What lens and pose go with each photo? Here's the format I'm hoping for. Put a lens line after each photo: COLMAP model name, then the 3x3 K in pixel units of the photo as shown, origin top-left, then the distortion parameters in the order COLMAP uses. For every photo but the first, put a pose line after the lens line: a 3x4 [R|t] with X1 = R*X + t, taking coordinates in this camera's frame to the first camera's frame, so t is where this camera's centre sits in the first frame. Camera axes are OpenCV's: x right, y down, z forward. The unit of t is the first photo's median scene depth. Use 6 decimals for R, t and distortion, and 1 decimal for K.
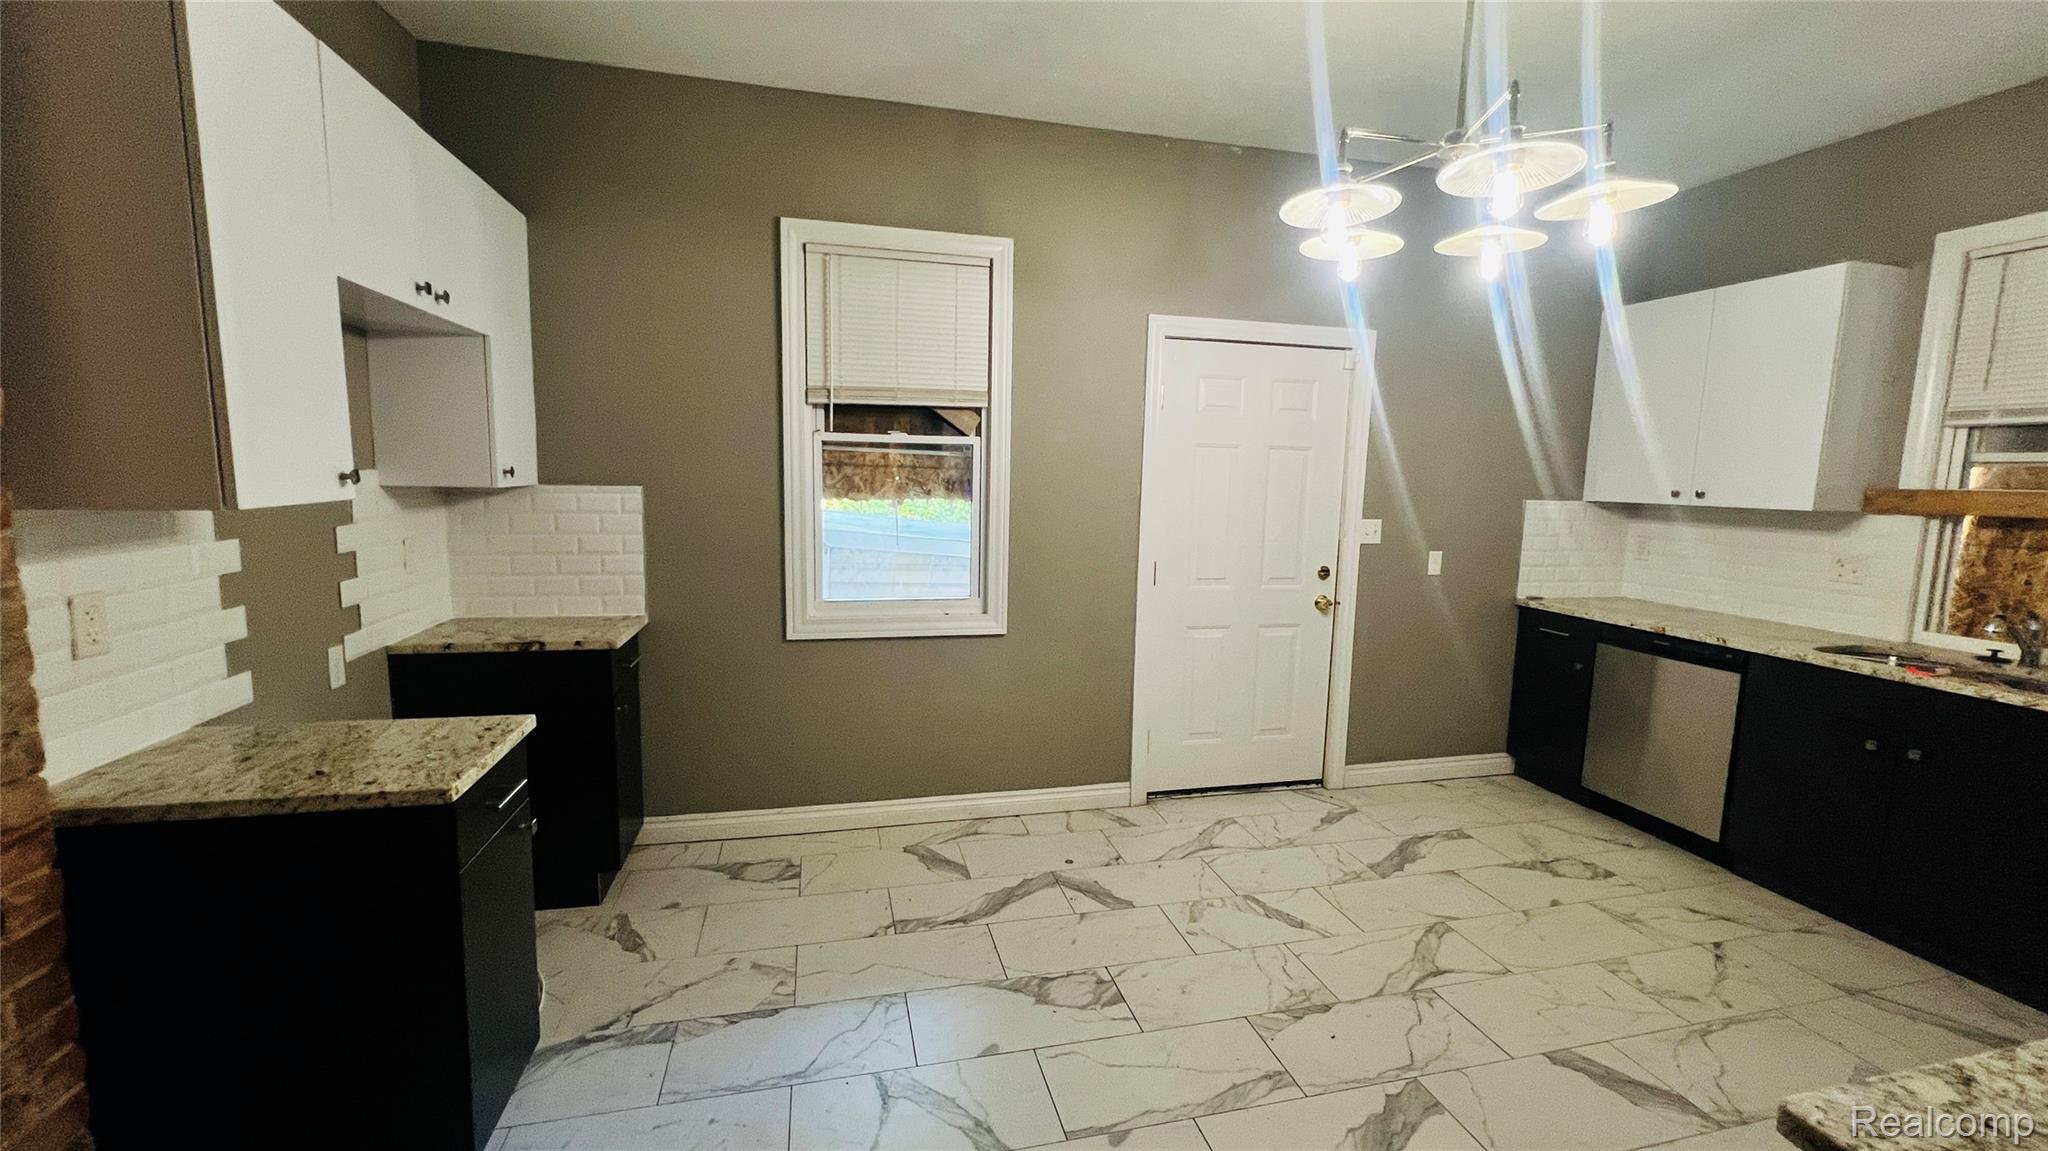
lens RADIAL K [[820.5, 0, 1022.5], [0, 820.5, 571.8], [0, 0, 1]] dist [-0.004449, 0.000907]
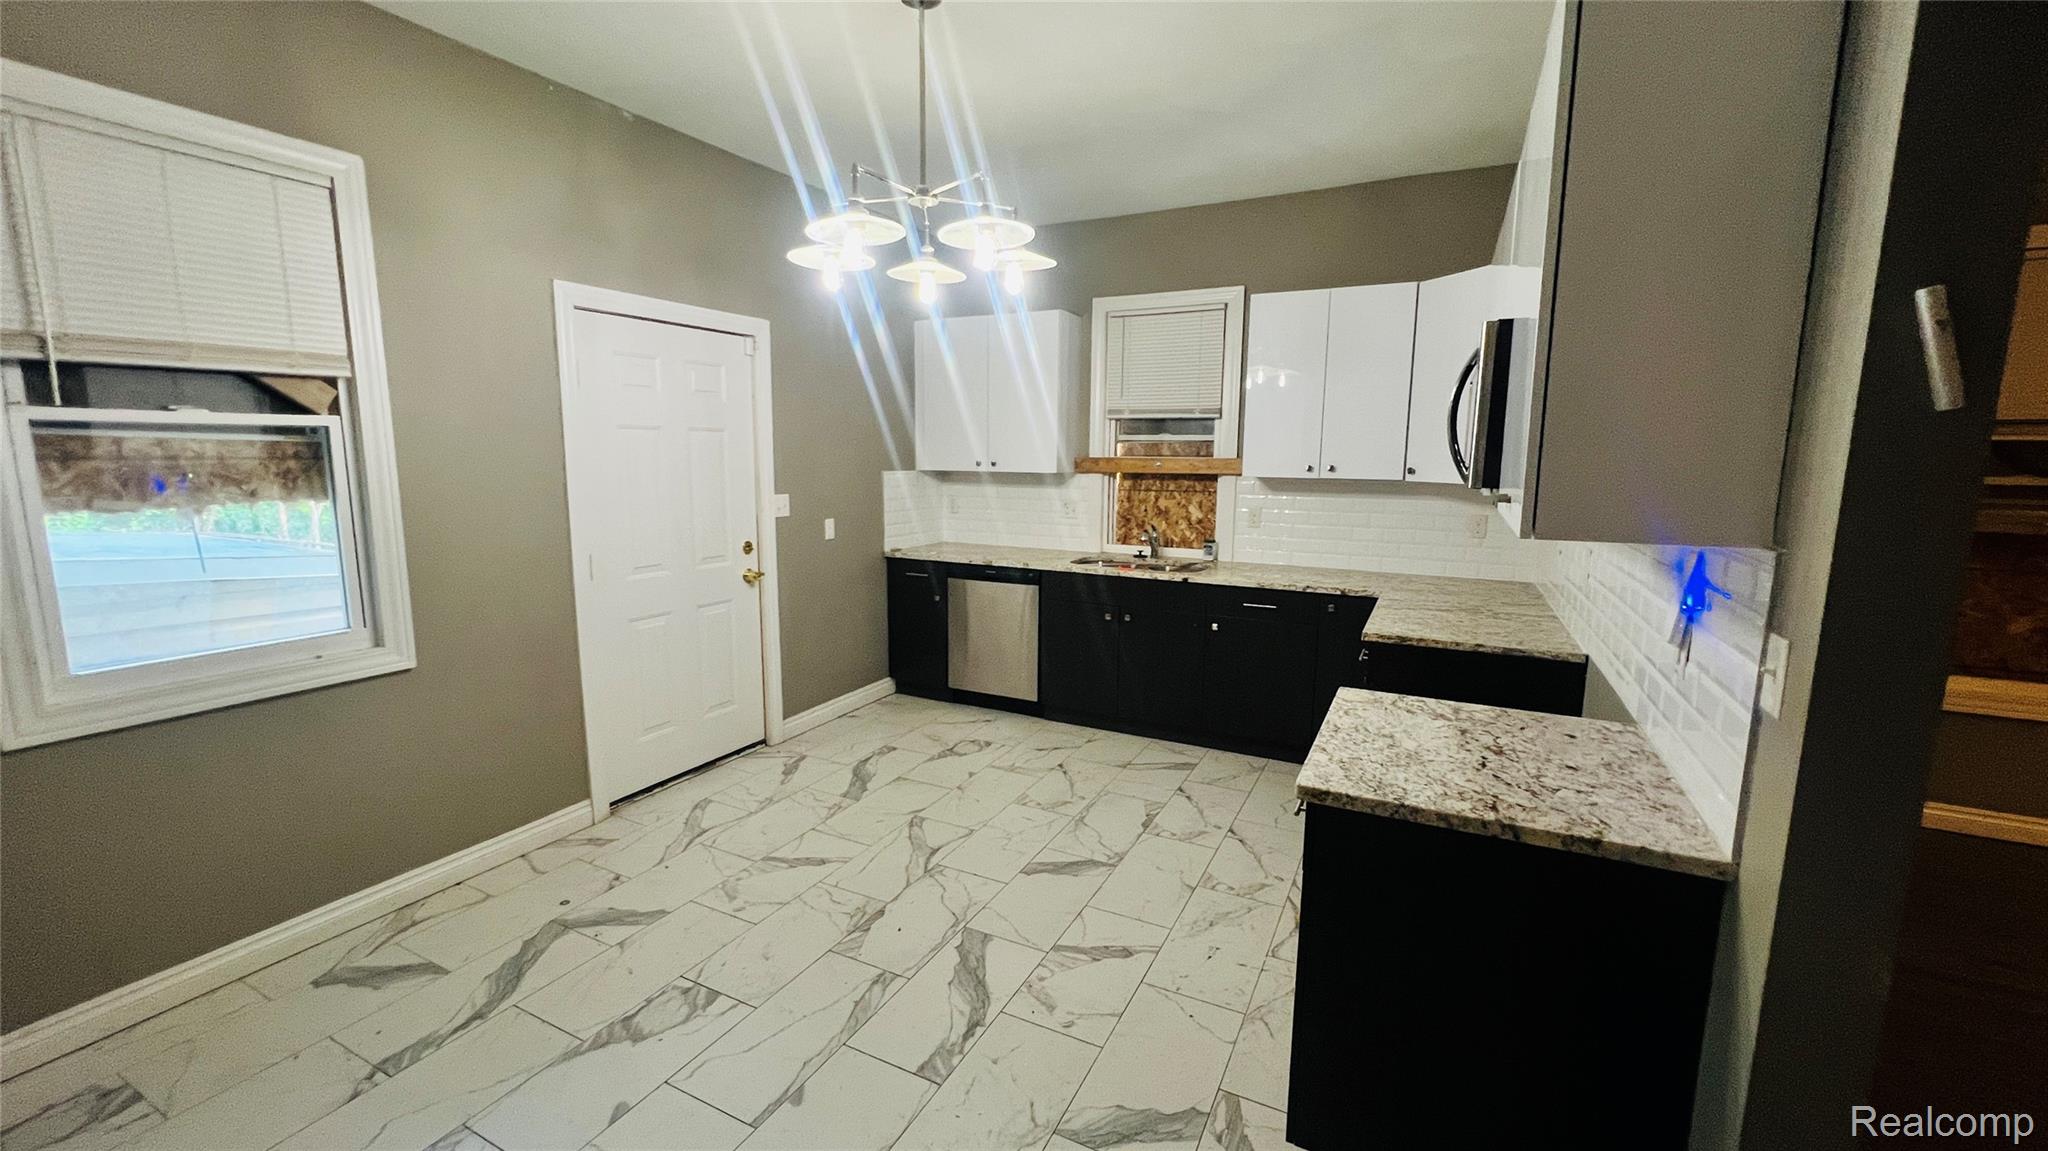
lens RADIAL K [[820.5, 0, 1022.5], [0, 820.5, 571.8], [0, 0, 1]] dist [-0.004449, 0.000907]
pose [[0.655269, -0.127388, 0.744577, -0.239131], [0.098472, 0.991672, 0.083003, -0.025659], [-0.748949, 0.018931, 0.662357, 0.040299]]
